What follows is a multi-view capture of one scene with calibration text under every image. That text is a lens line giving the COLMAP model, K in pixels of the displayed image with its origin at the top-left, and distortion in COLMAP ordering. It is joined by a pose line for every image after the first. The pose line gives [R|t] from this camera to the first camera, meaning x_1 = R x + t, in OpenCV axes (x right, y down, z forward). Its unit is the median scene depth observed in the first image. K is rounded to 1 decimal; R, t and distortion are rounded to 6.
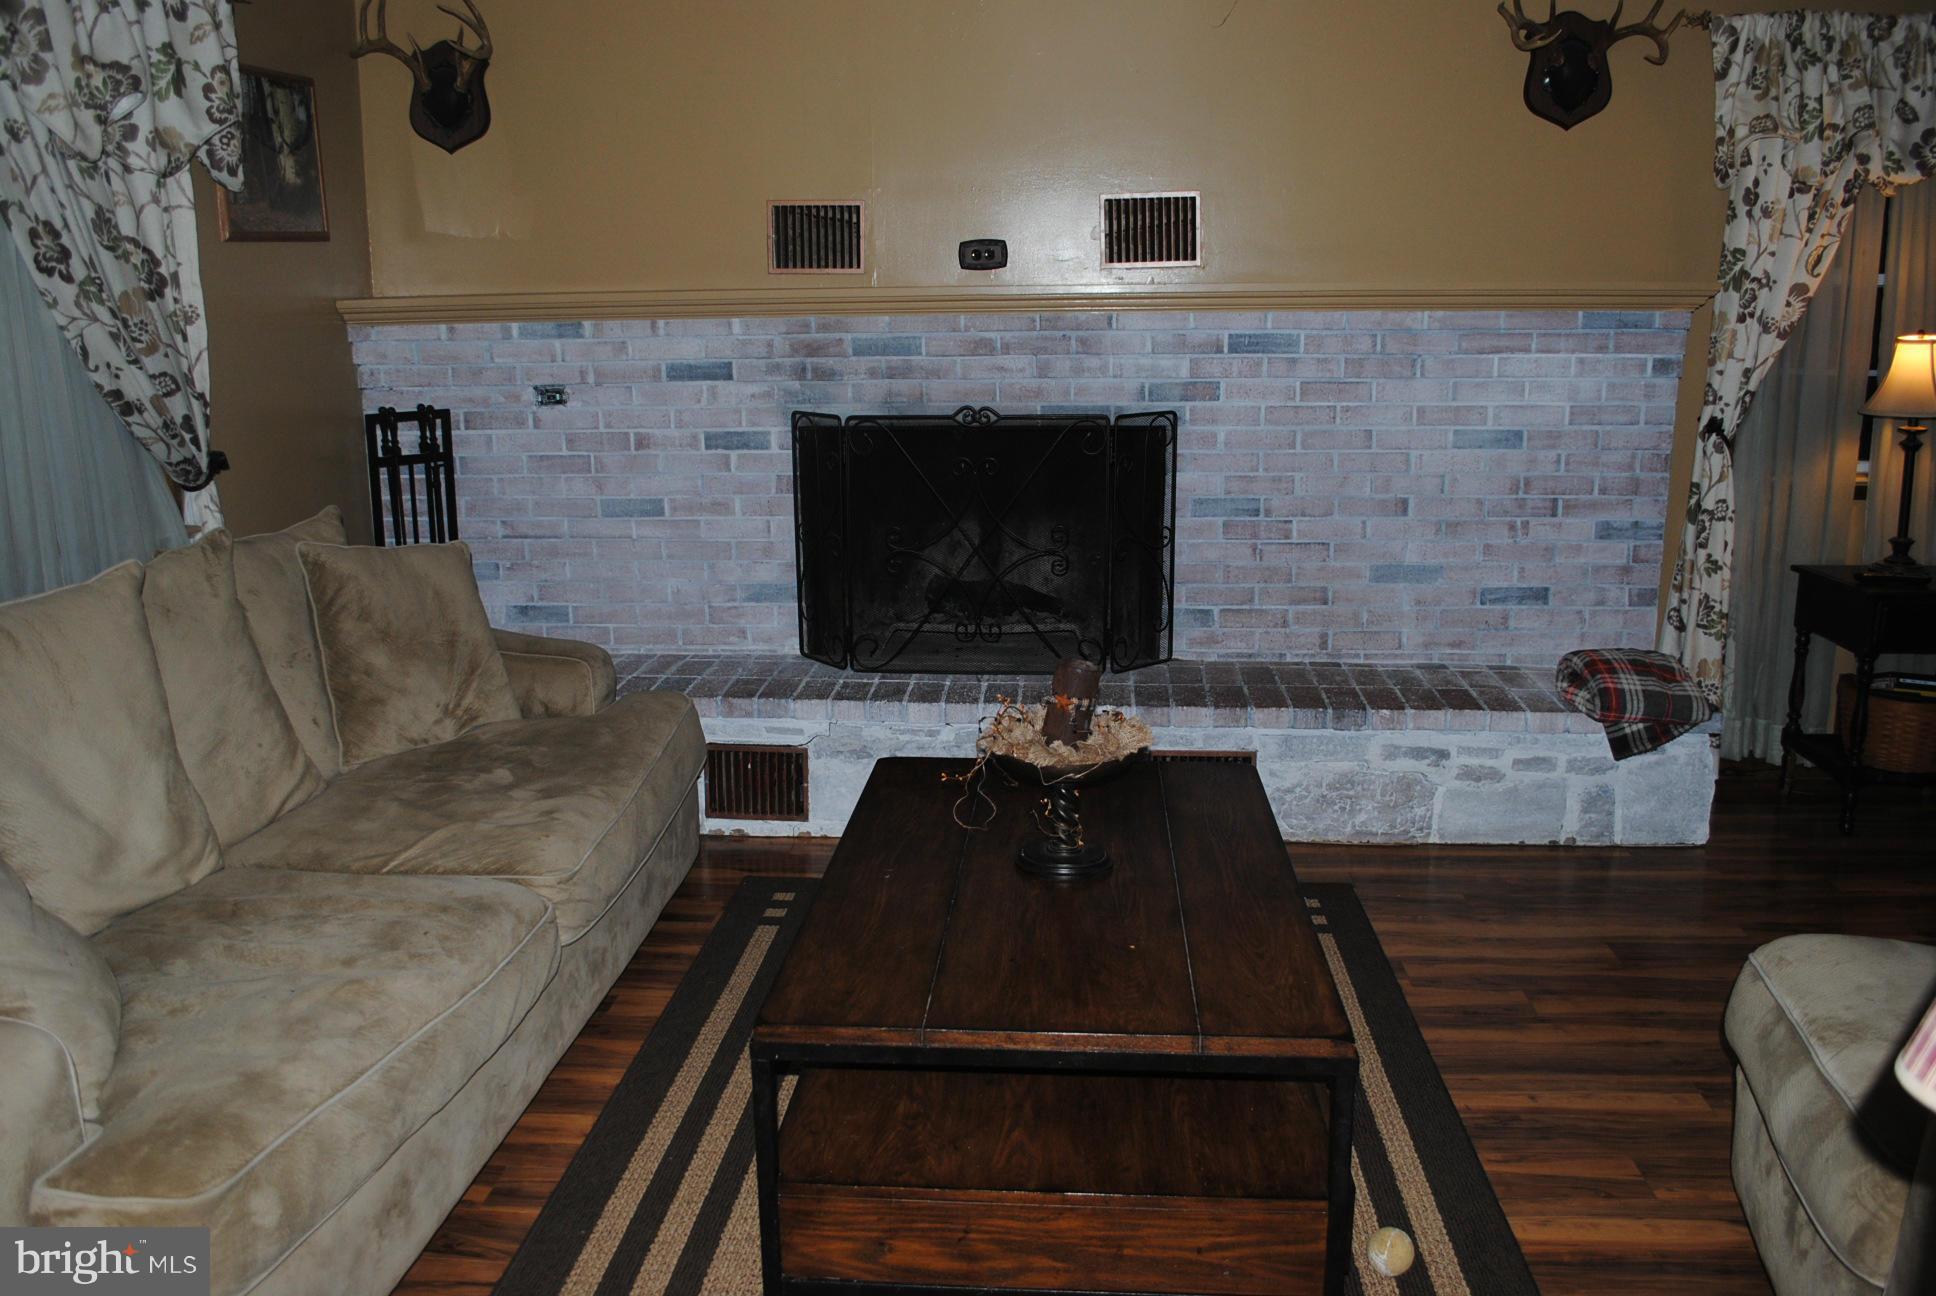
lens RADIAL K [[1520.9, 0, 968.0], [0, 1520.9, 648.0], [0, 0, 1]] dist [-0.085356, 0.015883]
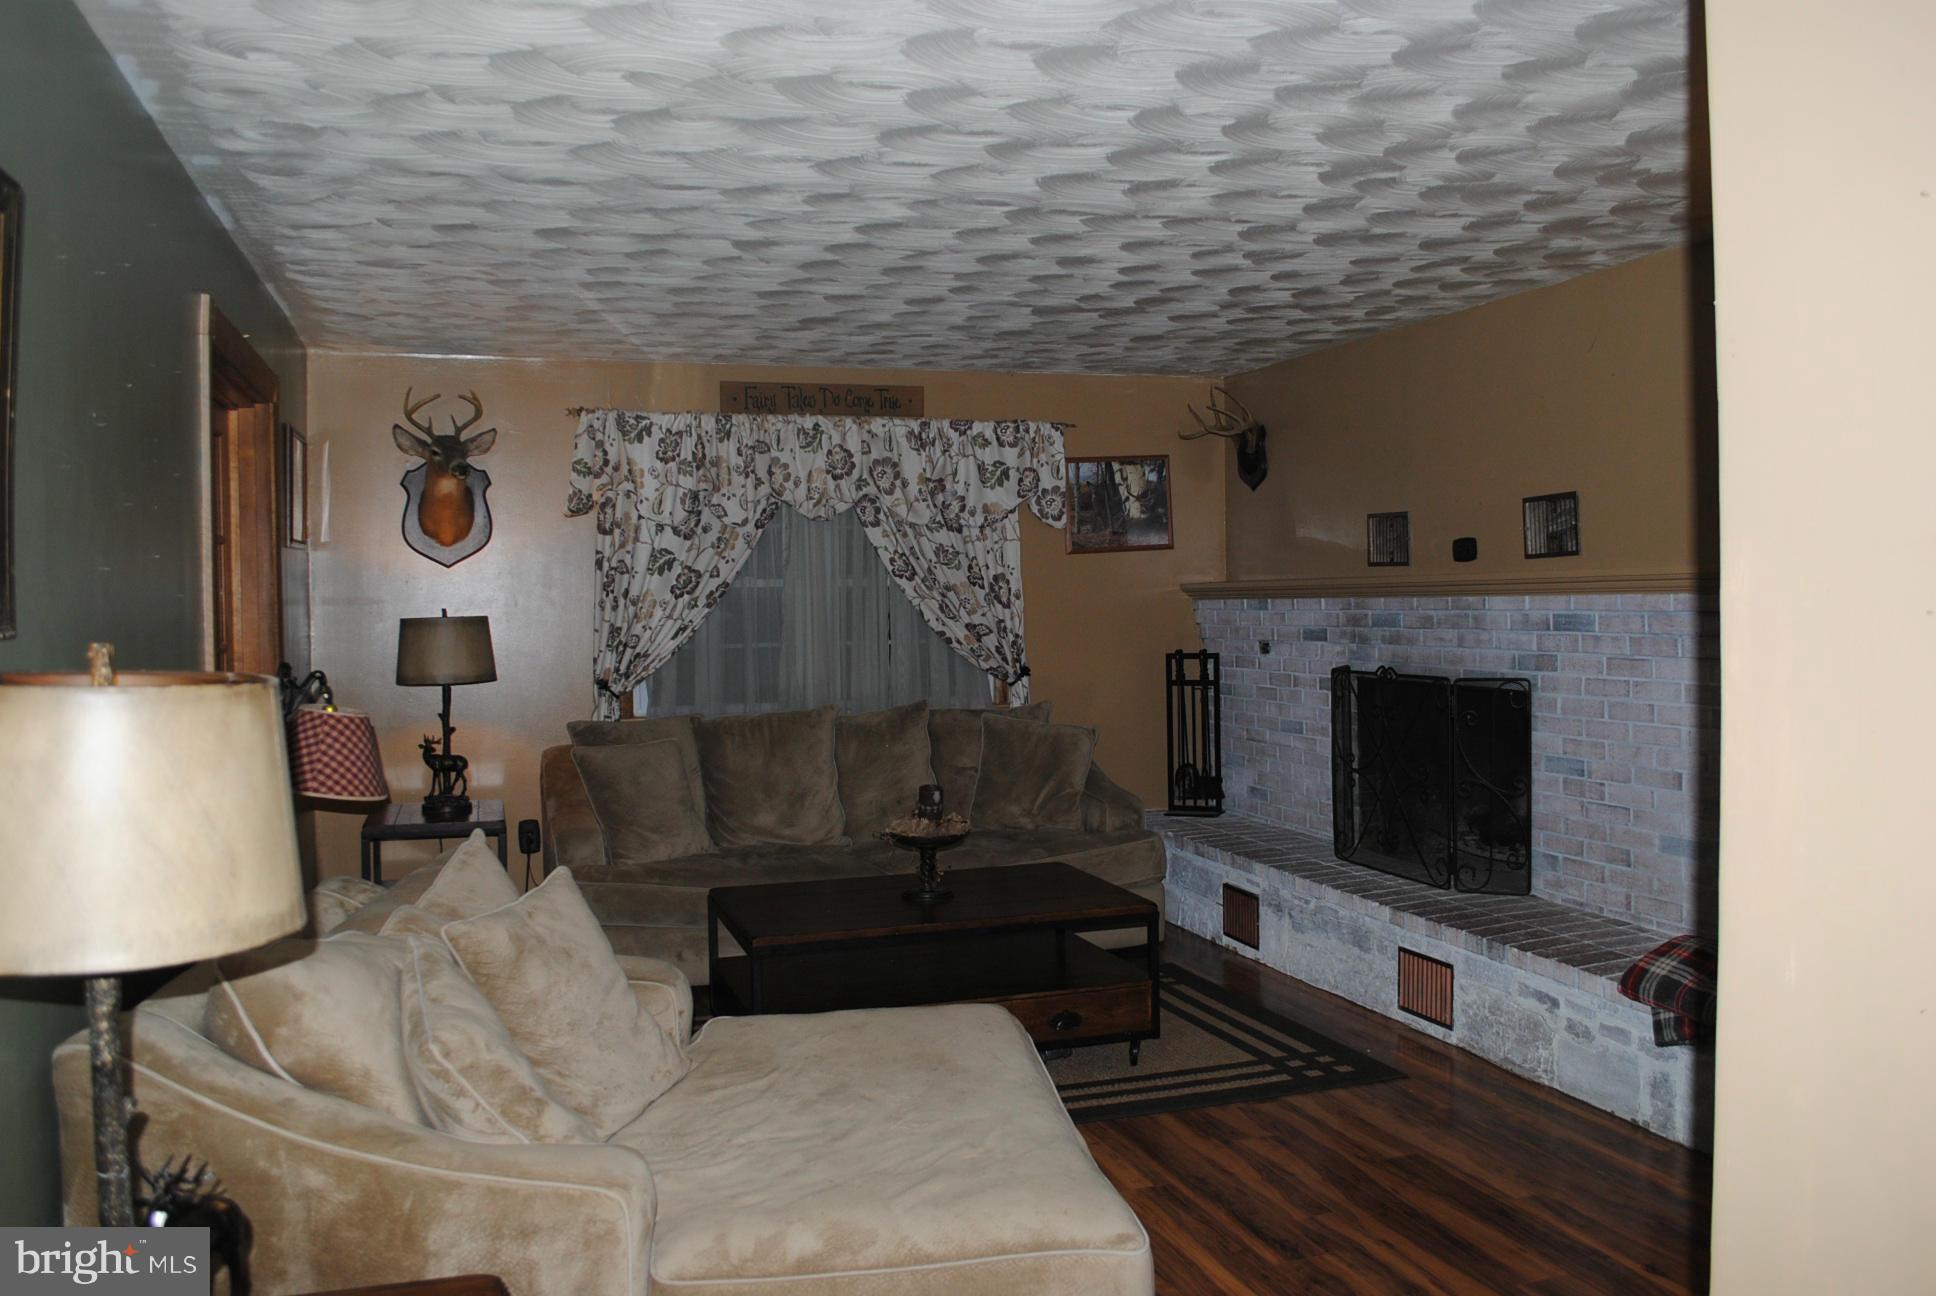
lens RADIAL K [[1515.3, 0, 968.0], [0, 1515.3, 648.0], [0, 0, 1]] dist [-0.093866, 0.016435]
pose [[0.390068, 0.034111, -0.920154, 1.045031], [-0.186859, 0.981453, -0.042829, -0.050025], [0.901627, 0.188645, 0.389207, 0.158235]]
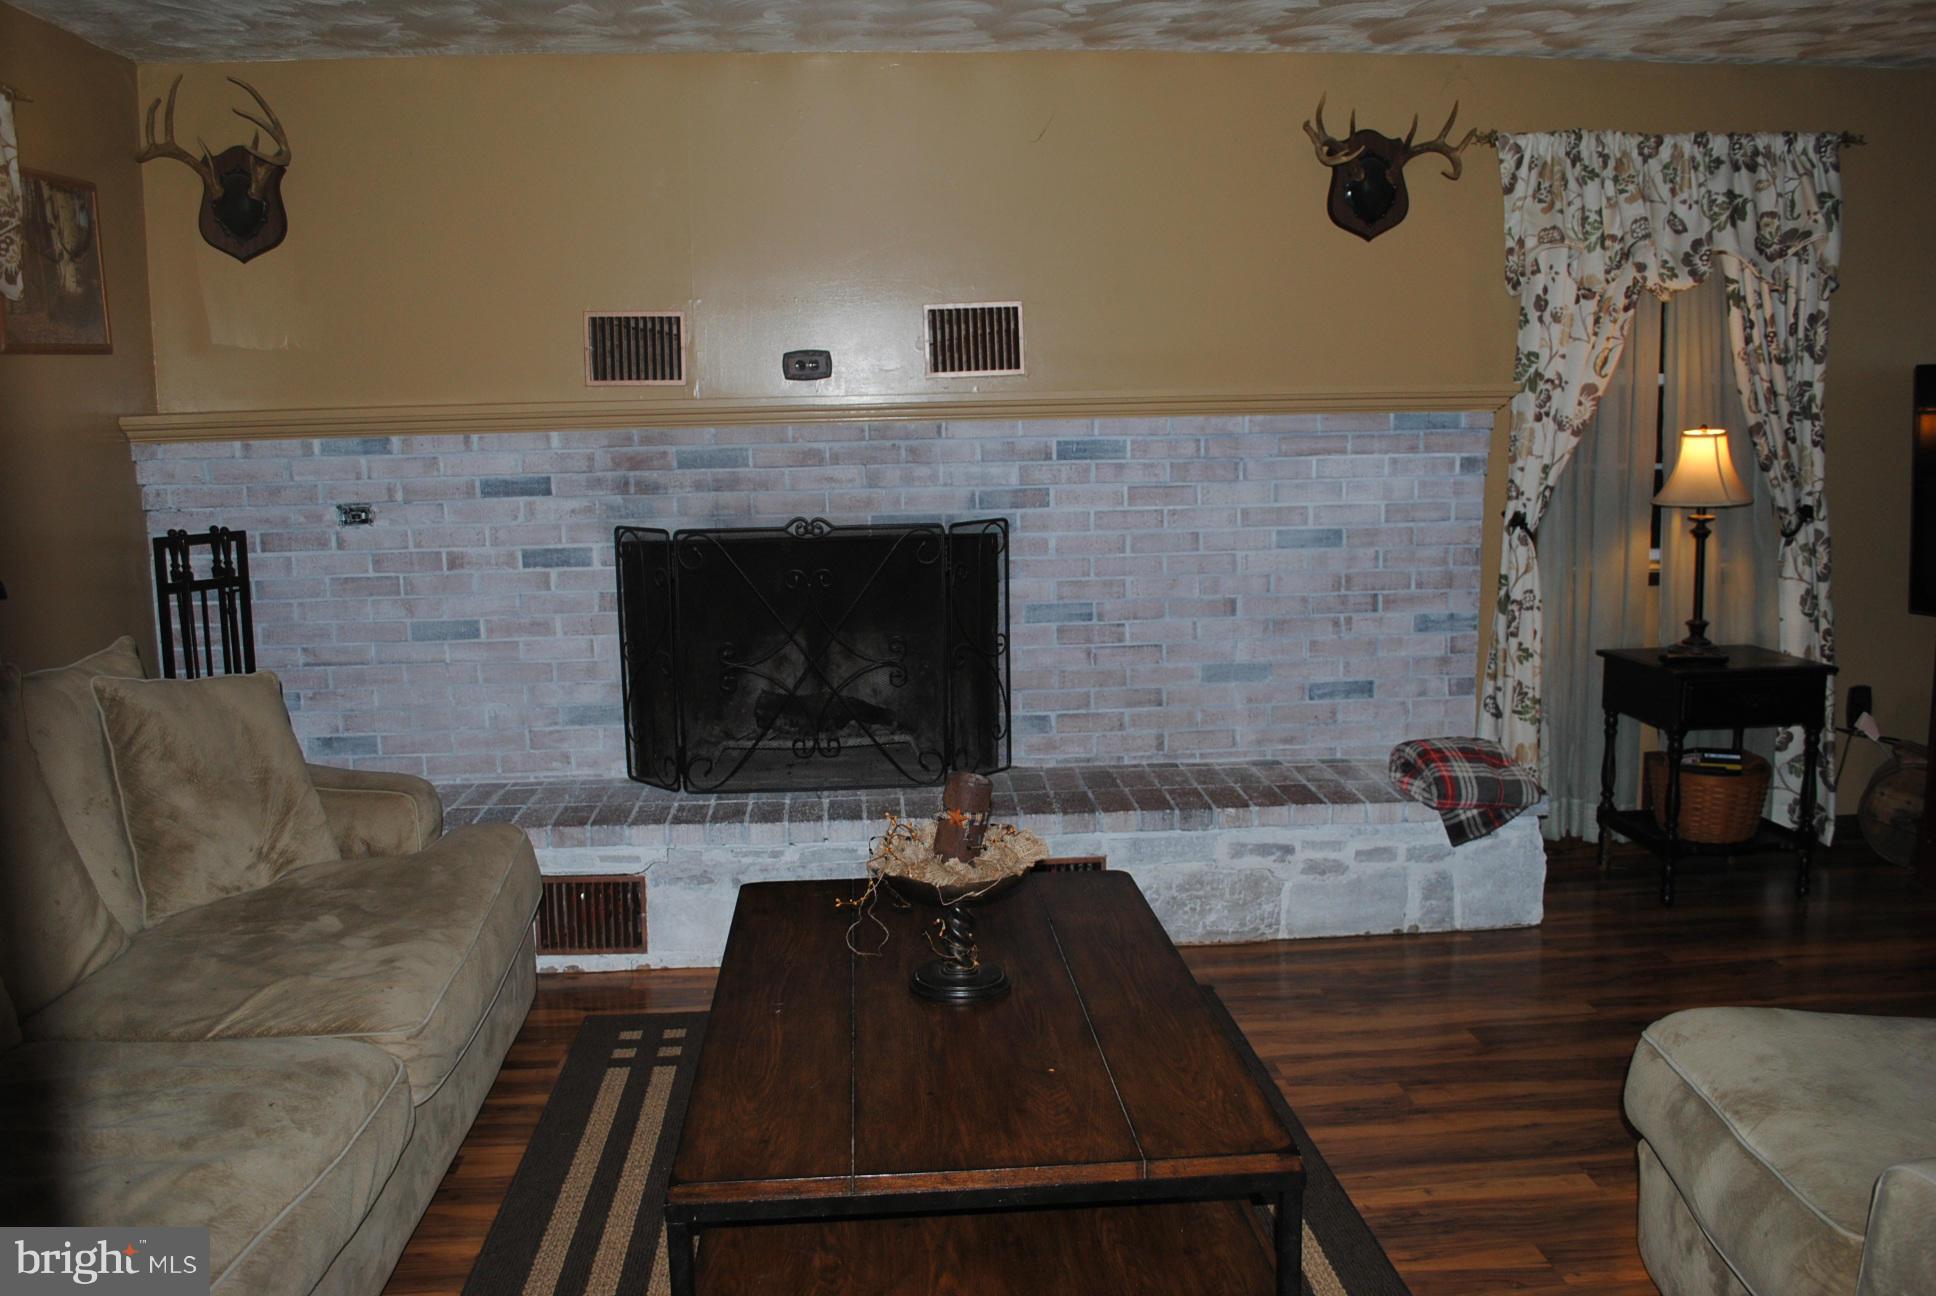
lens RADIAL K [[1520.9, 0, 968.0], [0, 1520.9, 648.0], [0, 0, 1]] dist [-0.085356, 0.015883]
pose [[0.988621, -0.031016, 0.147196, -0.039063], [0.041500, 0.996774, -0.068702, -0.003170], [-0.144590, 0.074029, 0.986719, 0.020580]]
